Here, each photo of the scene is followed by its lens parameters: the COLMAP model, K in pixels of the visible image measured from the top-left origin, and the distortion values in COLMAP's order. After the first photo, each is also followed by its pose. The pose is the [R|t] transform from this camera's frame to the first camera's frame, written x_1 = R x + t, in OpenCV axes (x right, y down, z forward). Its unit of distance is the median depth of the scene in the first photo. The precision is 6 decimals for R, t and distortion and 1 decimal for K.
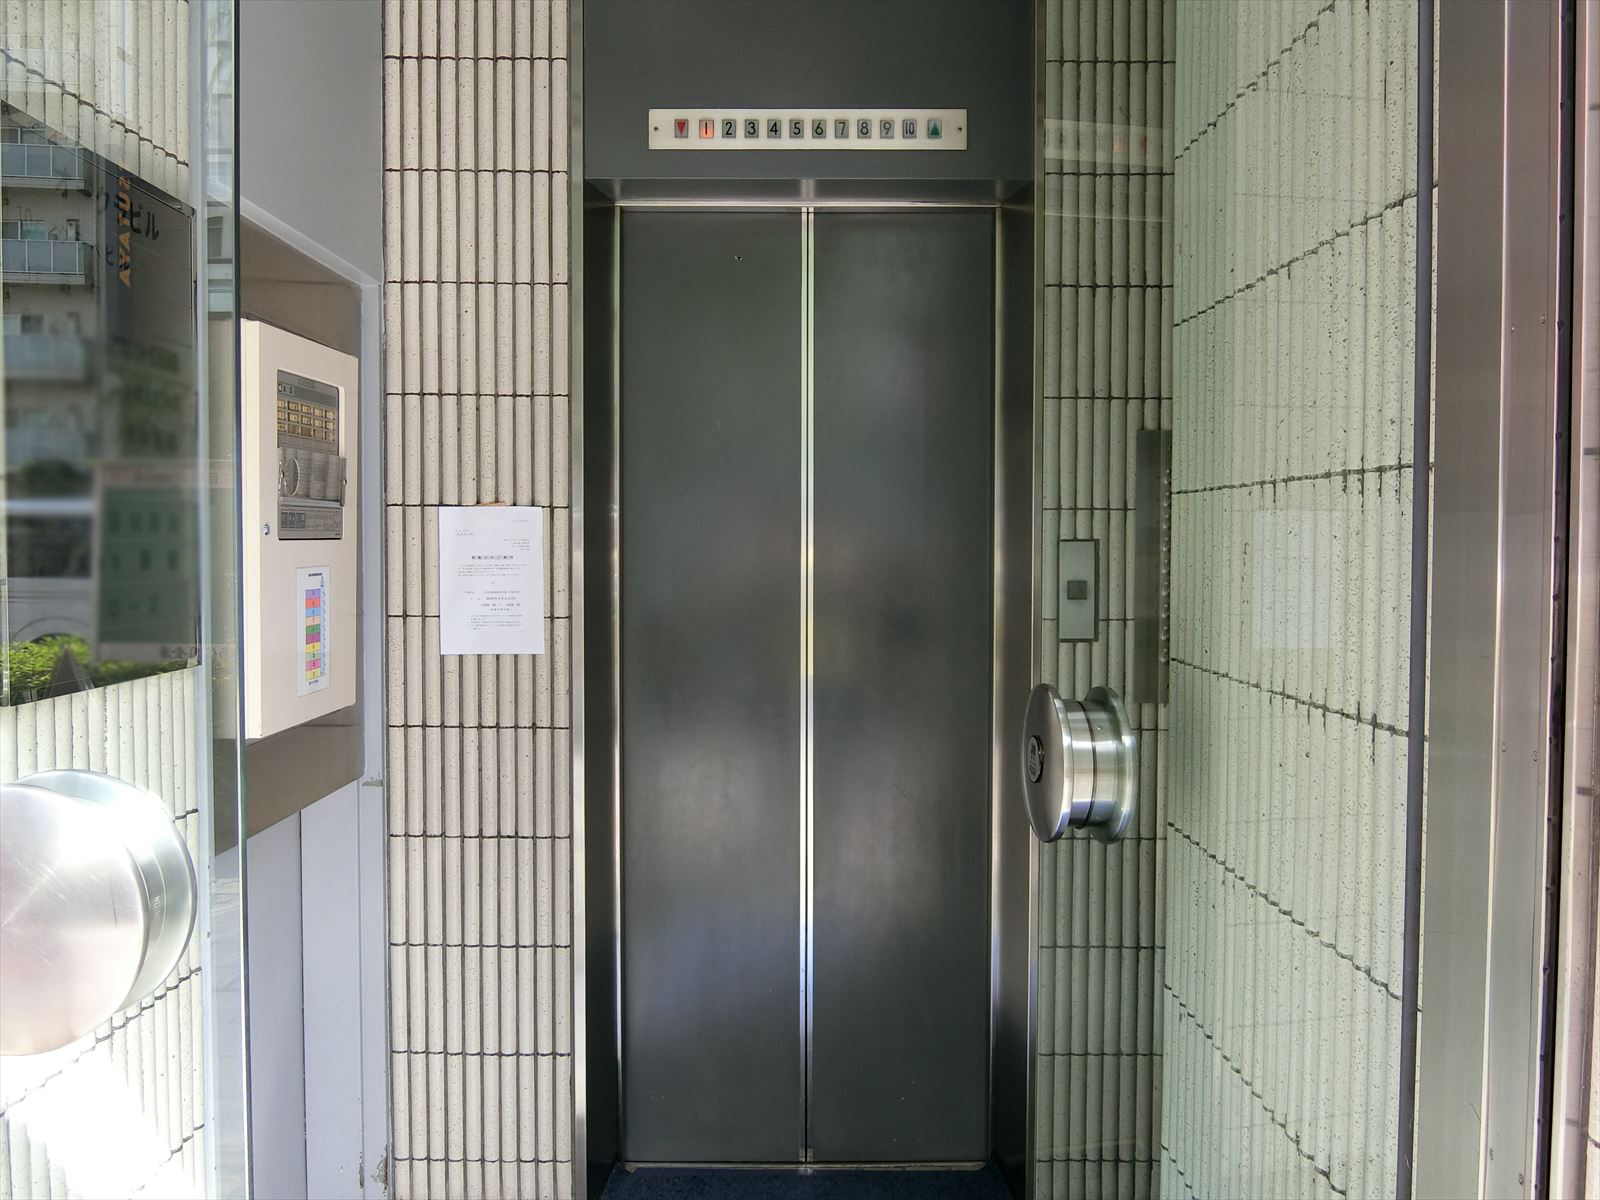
lens RADIAL K [[1405.7, 0, 800.0], [0, 1405.7, 600.0], [0, 0, 1]] dist [0.000134, -0.000063]
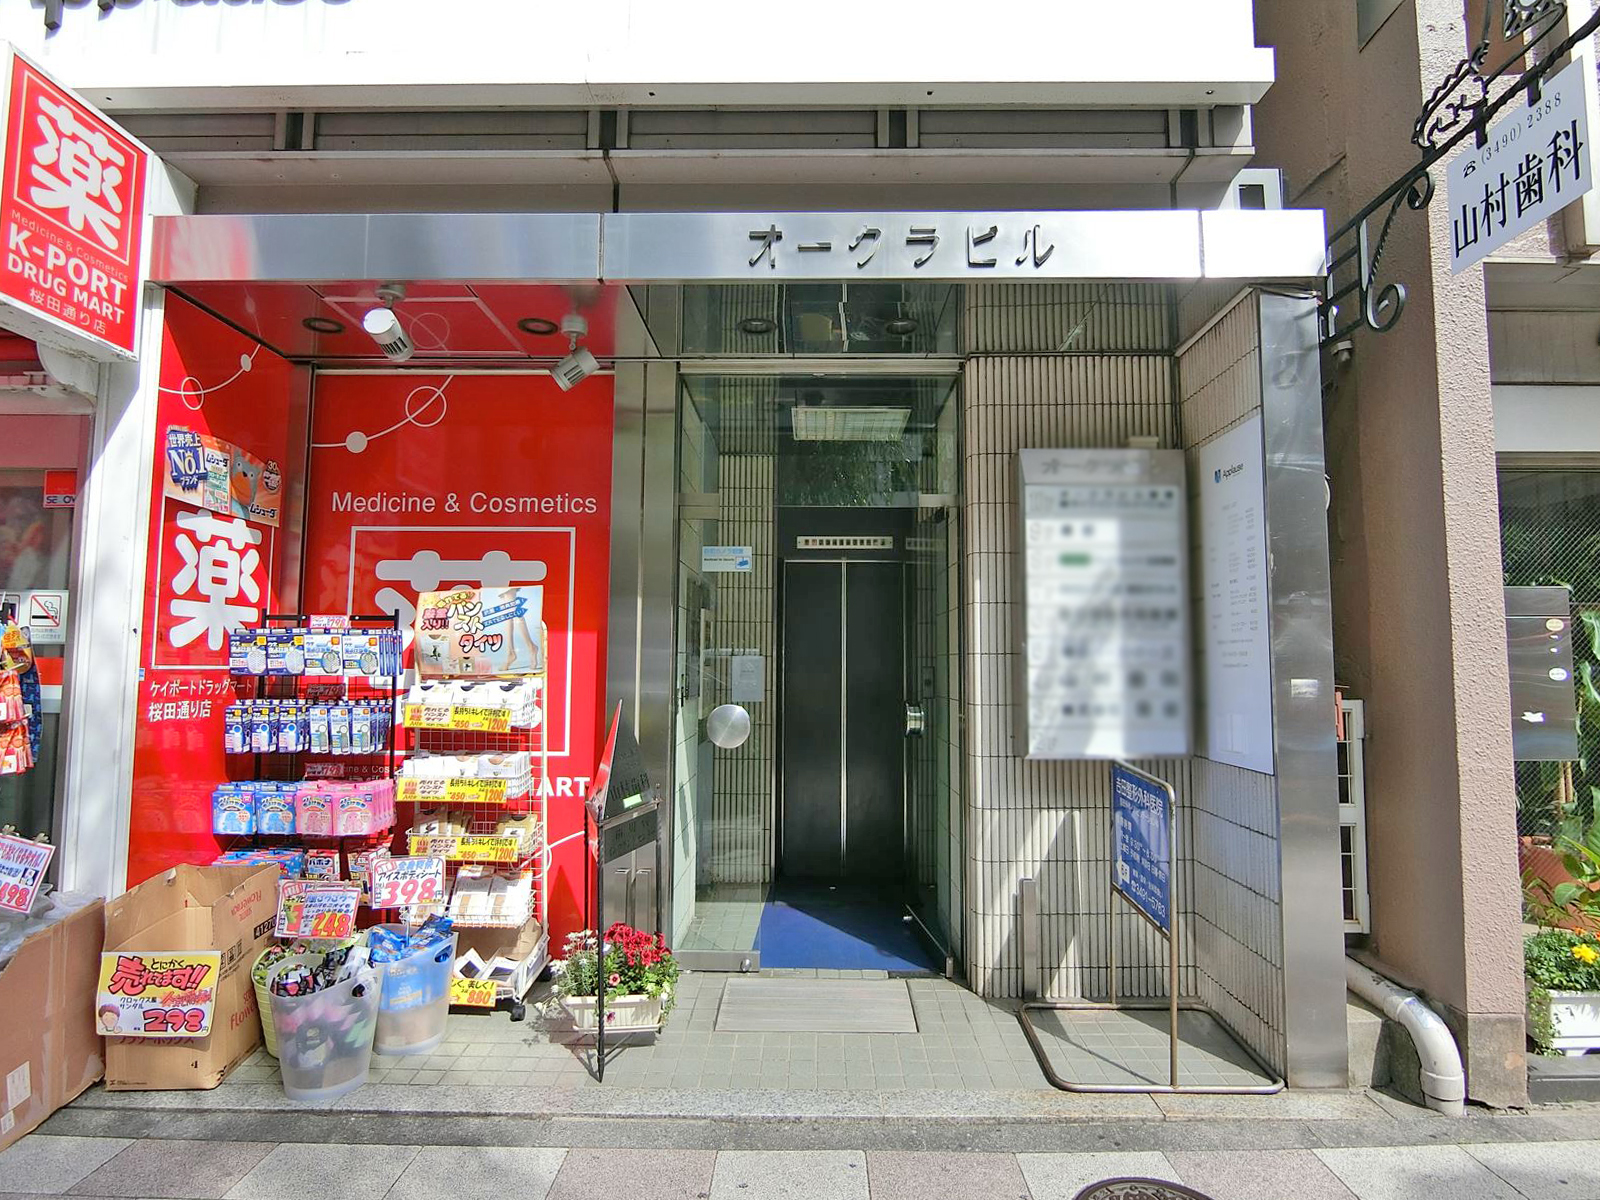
lens RADIAL K [[857.1, 0, 800.0], [0, 857.1, 600.0], [0, 0, 1]] dist [0.019569, -0.012506]
pose [[0.999651, 0.004342, -0.026077, -0.046993], [-0.007418, 0.992860, -0.119051, 0.041803], [0.025373, 0.119203, 0.992546, -0.996477]]
